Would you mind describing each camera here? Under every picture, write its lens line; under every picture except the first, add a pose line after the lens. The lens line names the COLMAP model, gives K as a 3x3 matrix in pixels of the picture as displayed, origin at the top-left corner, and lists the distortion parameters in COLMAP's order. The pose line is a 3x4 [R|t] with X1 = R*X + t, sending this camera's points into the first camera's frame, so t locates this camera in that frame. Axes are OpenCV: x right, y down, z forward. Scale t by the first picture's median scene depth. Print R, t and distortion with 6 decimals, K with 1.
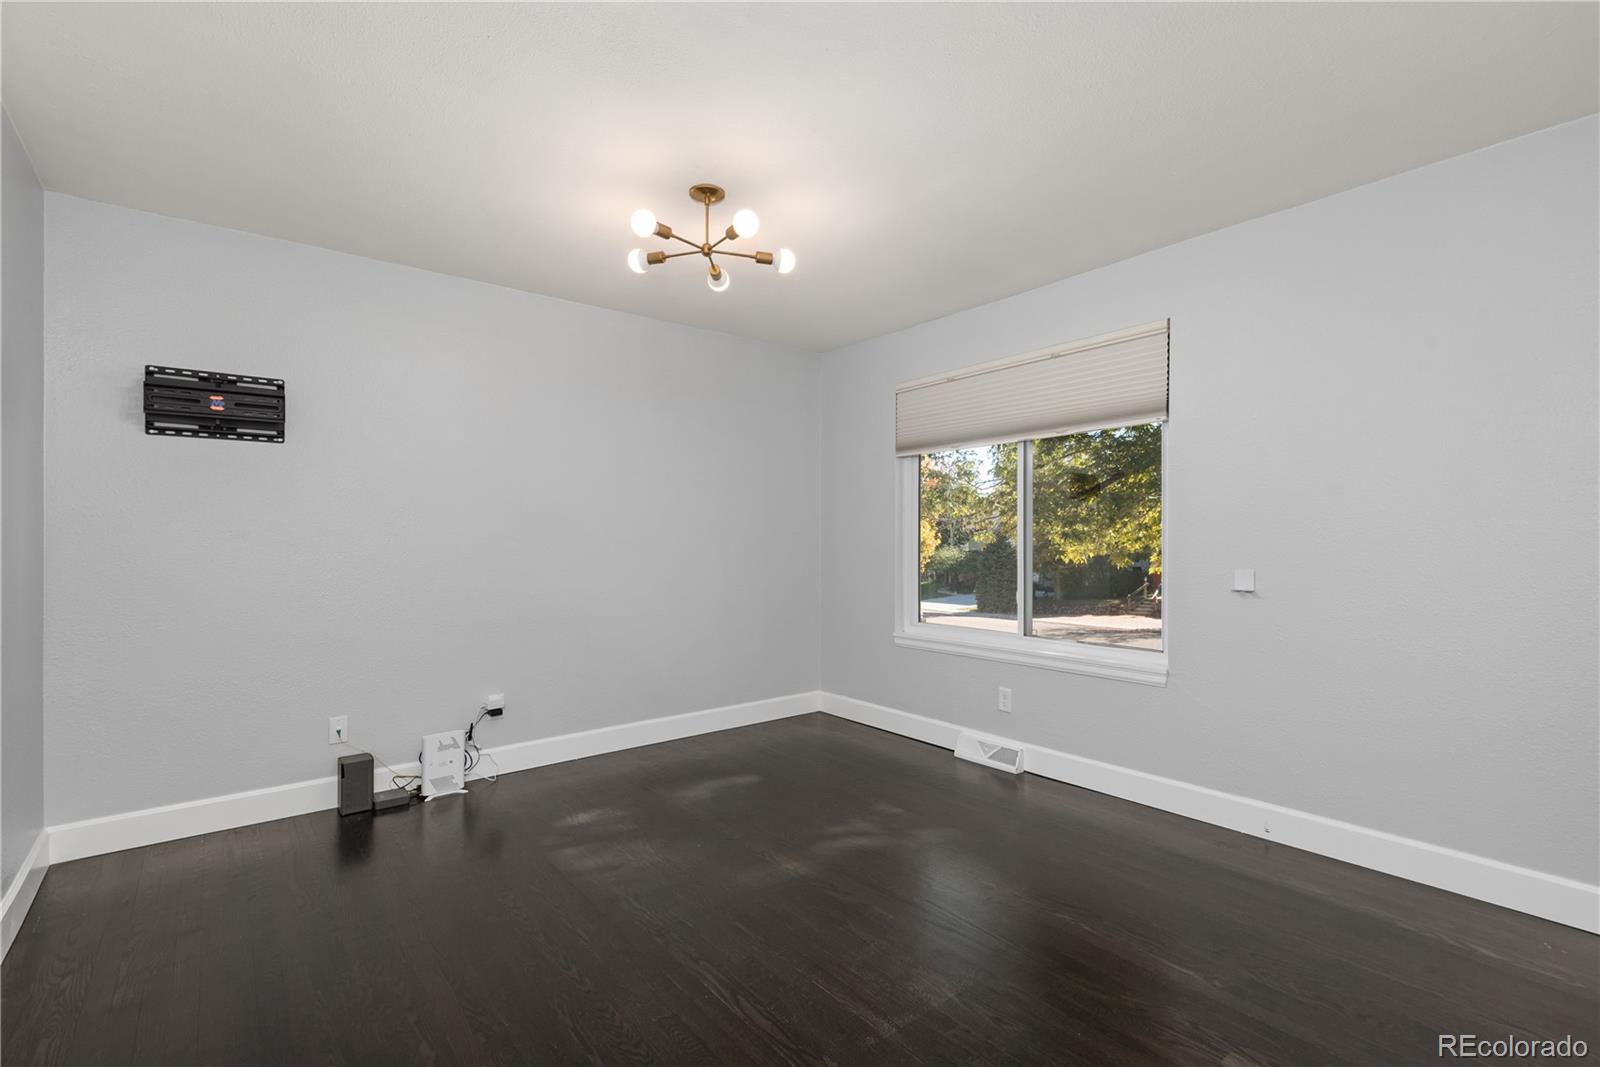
lens RADIAL K [[724.1, 0, 794.7], [0, 724.1, 533.3], [0, 0, 1]] dist [0.014909, -0.009709]
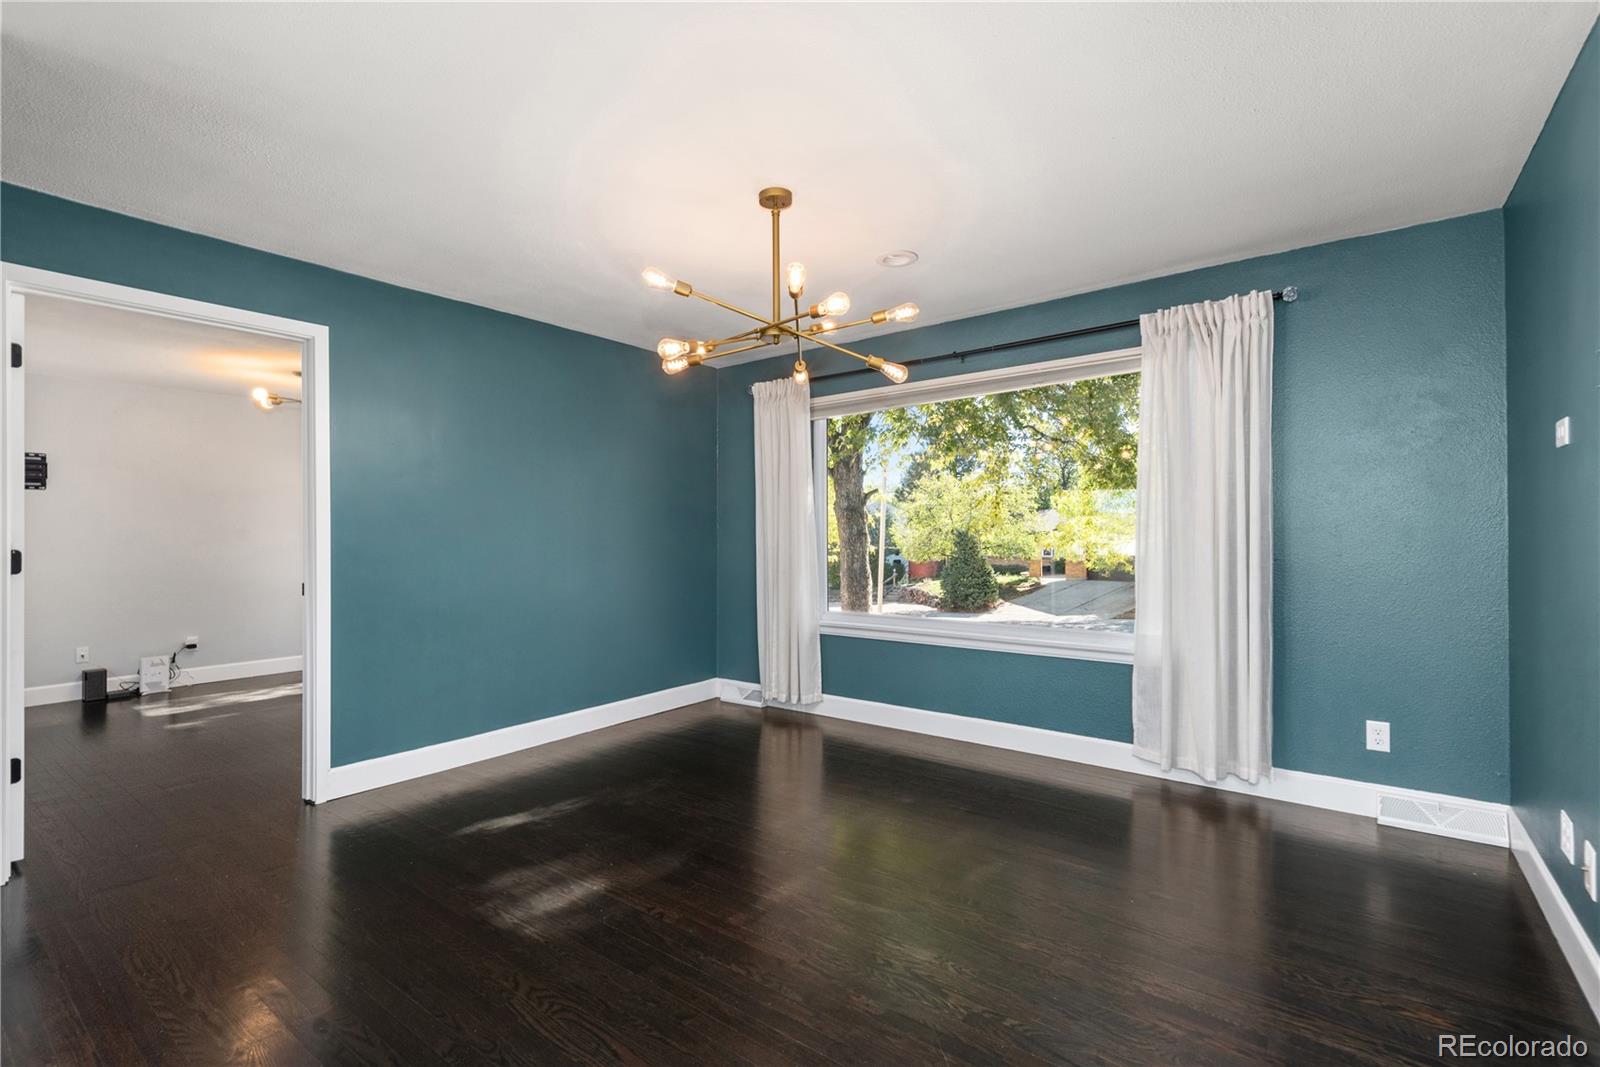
lens RADIAL K [[724.1, 0, 803.8], [0, 724.1, 534.8], [0, 0, 1]] dist [0.014909, -0.009709]
pose [[0.966182, 0.000167, 0.257862, 0.574154], [0.000980, 0.999990, -0.004320, -0.006743], [-0.257861, 0.004427, 0.966172, -1.095771]]
